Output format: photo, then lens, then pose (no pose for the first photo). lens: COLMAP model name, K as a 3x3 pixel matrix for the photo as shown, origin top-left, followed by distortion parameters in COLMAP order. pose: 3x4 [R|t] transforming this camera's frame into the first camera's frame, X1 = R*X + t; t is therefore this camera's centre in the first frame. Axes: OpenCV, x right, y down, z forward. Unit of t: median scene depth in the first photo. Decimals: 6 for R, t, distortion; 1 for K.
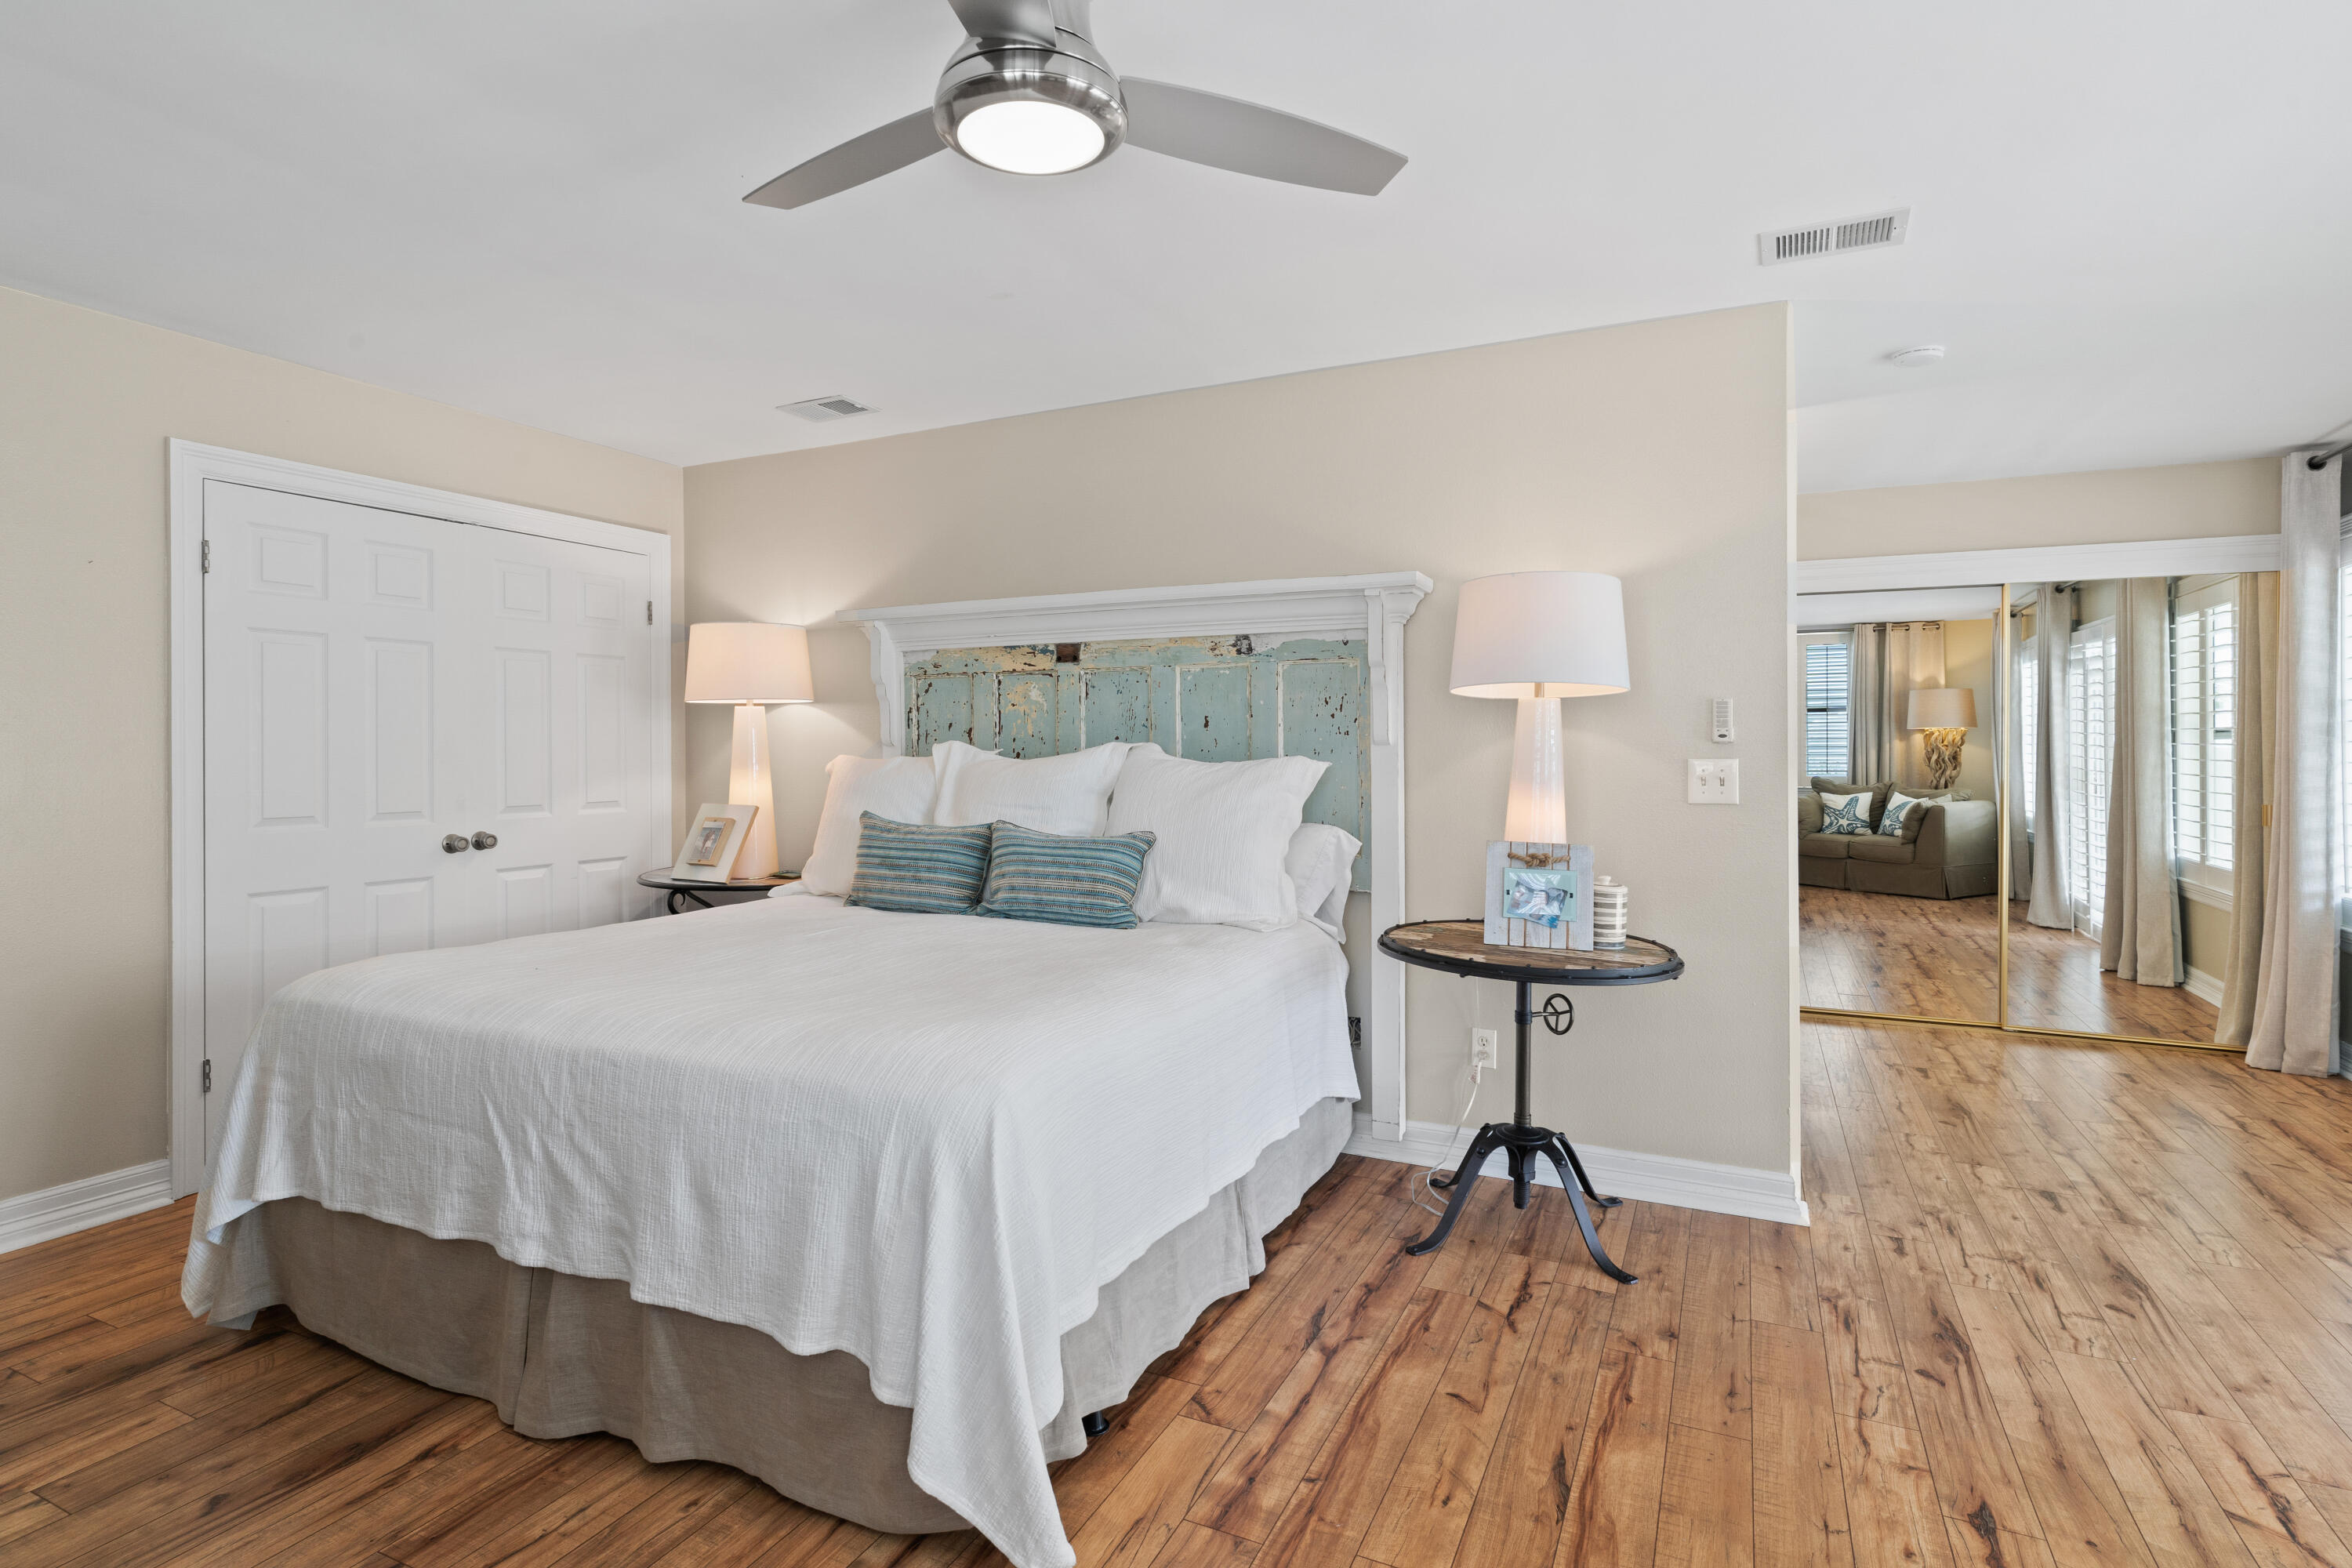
lens RADIAL K [[1144.0, 0, 1179.1], [0, 1144.0, 764.0], [0, 0, 1]] dist [0.001649, 0.000102]
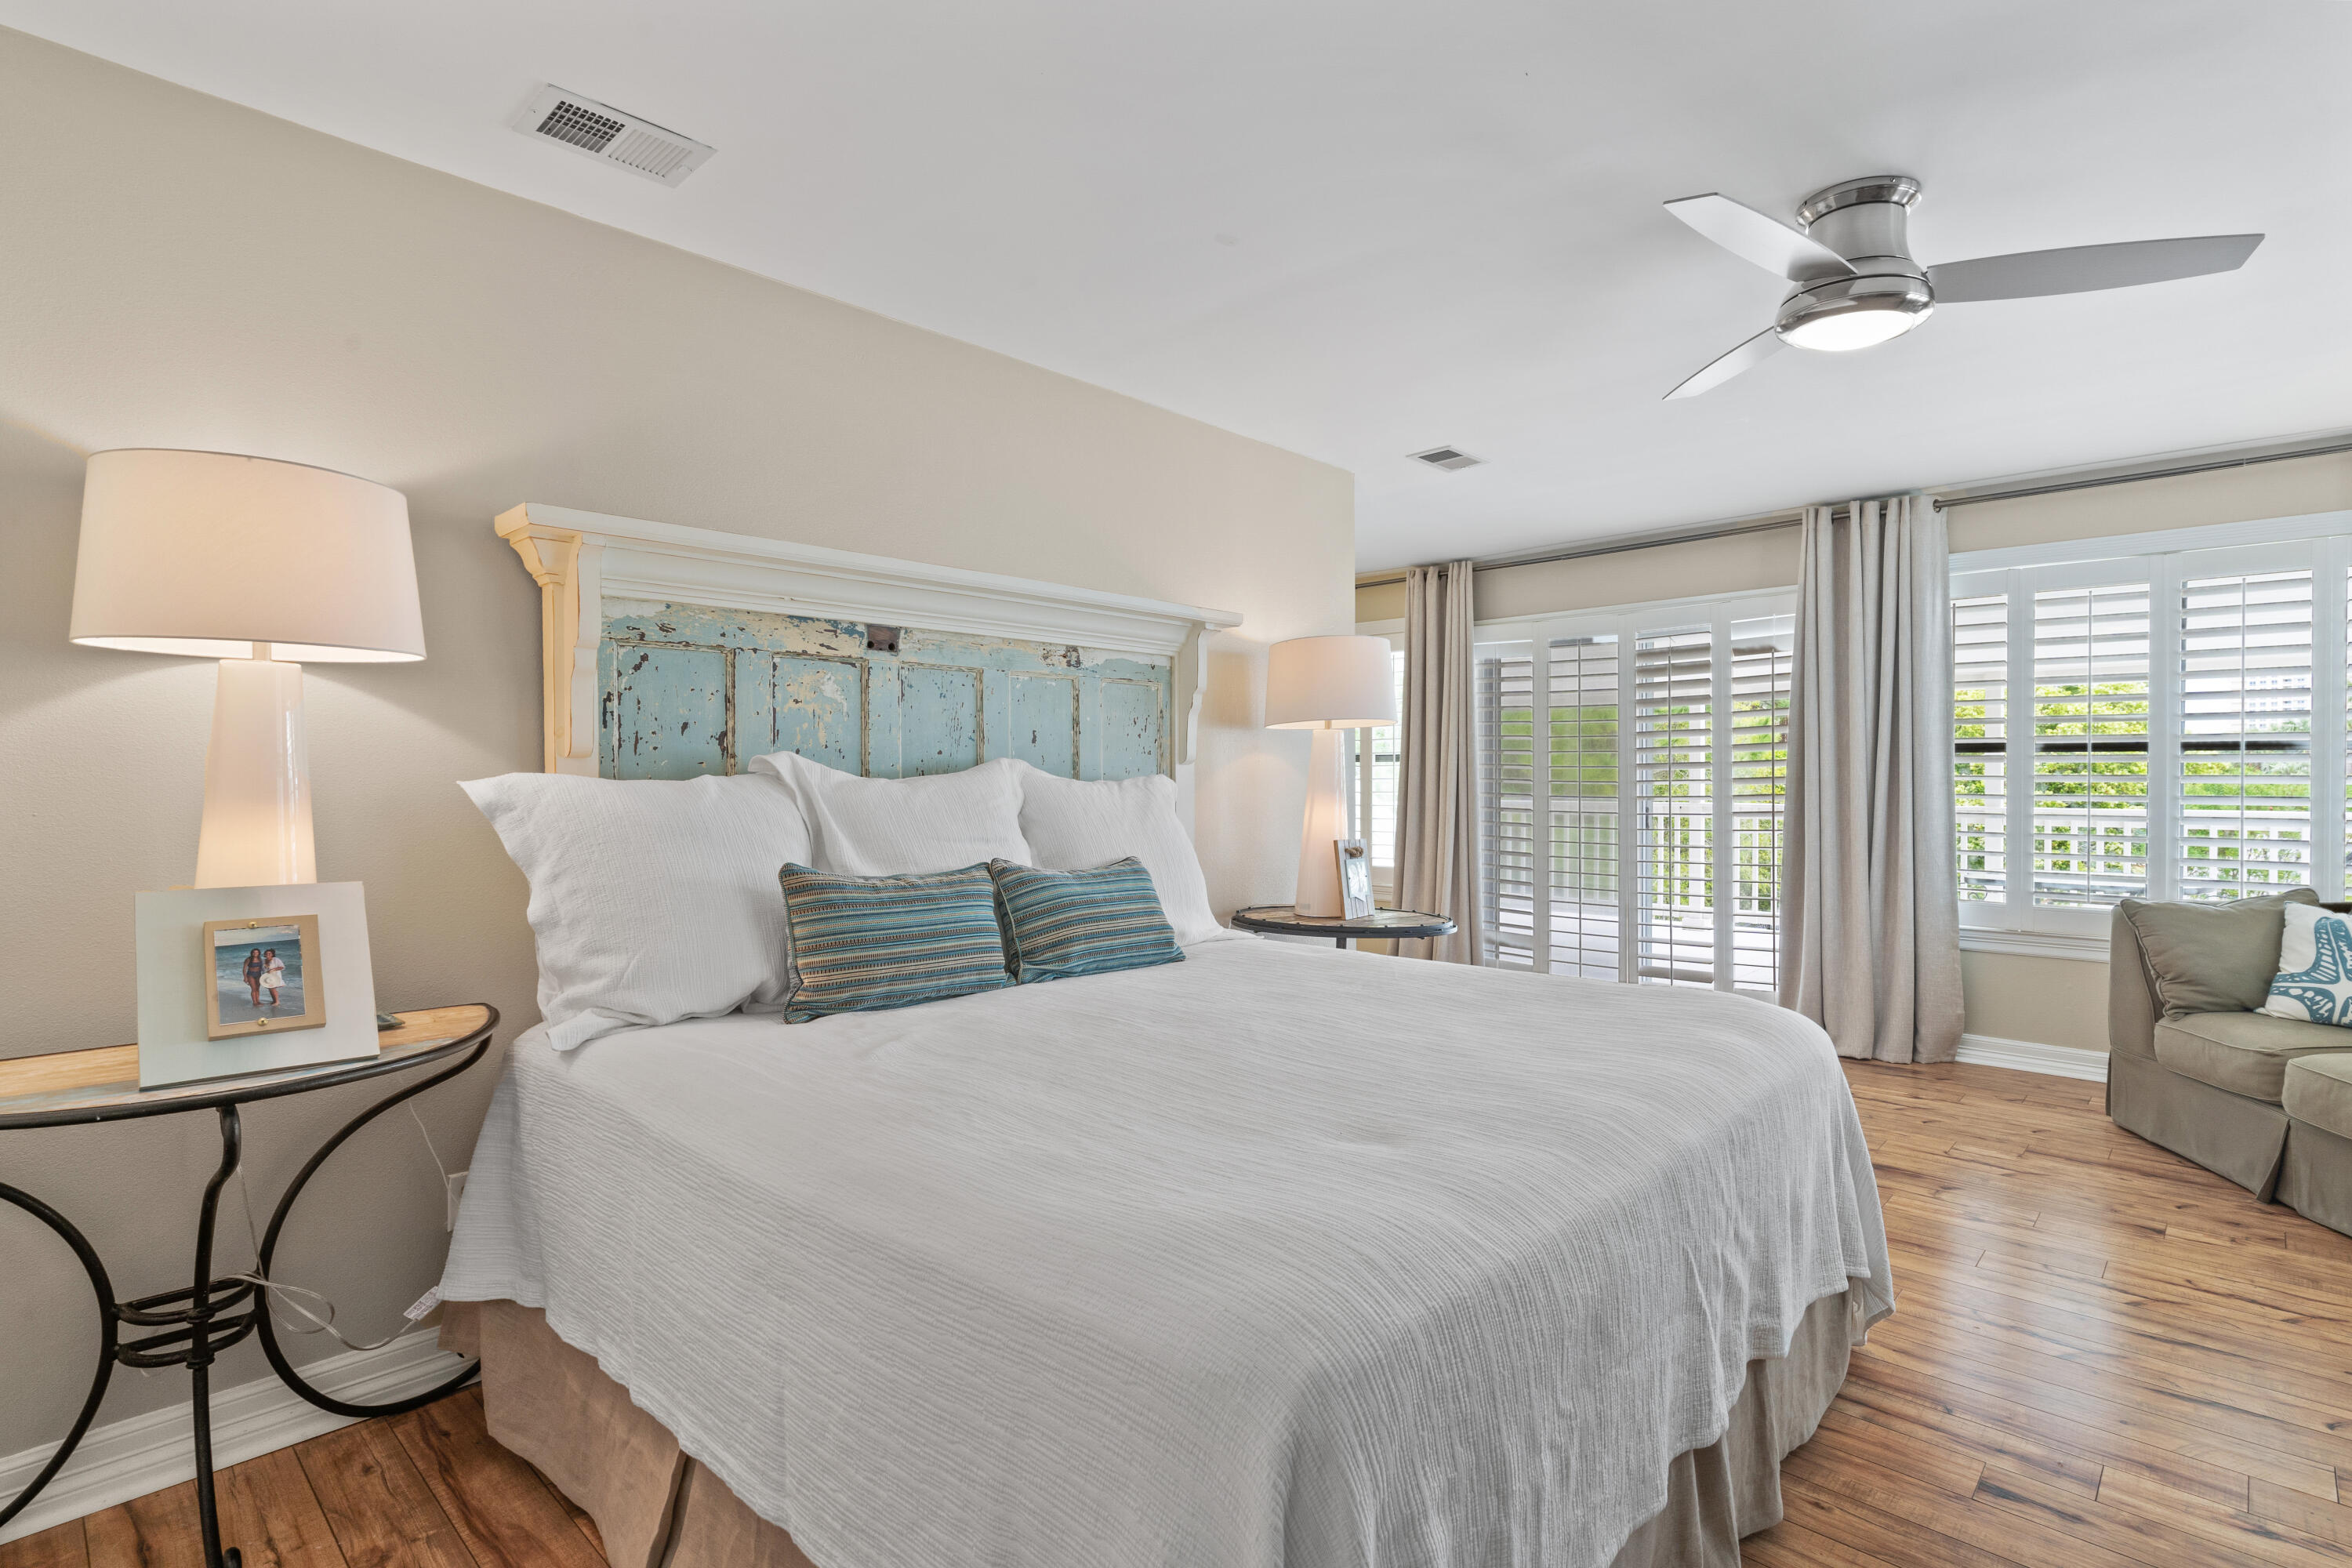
lens RADIAL K [[1162.0, 0, 1179.7], [0, 1162.0, 790.1], [0, 0, 1]] dist [-0.000897, -0.000072]
pose [[0.304224, -0.009878, 0.952549, -0.763298], [0.010462, 0.999921, 0.007028, -0.000496], [-0.952543, 0.007827, 0.304304, 0.579420]]
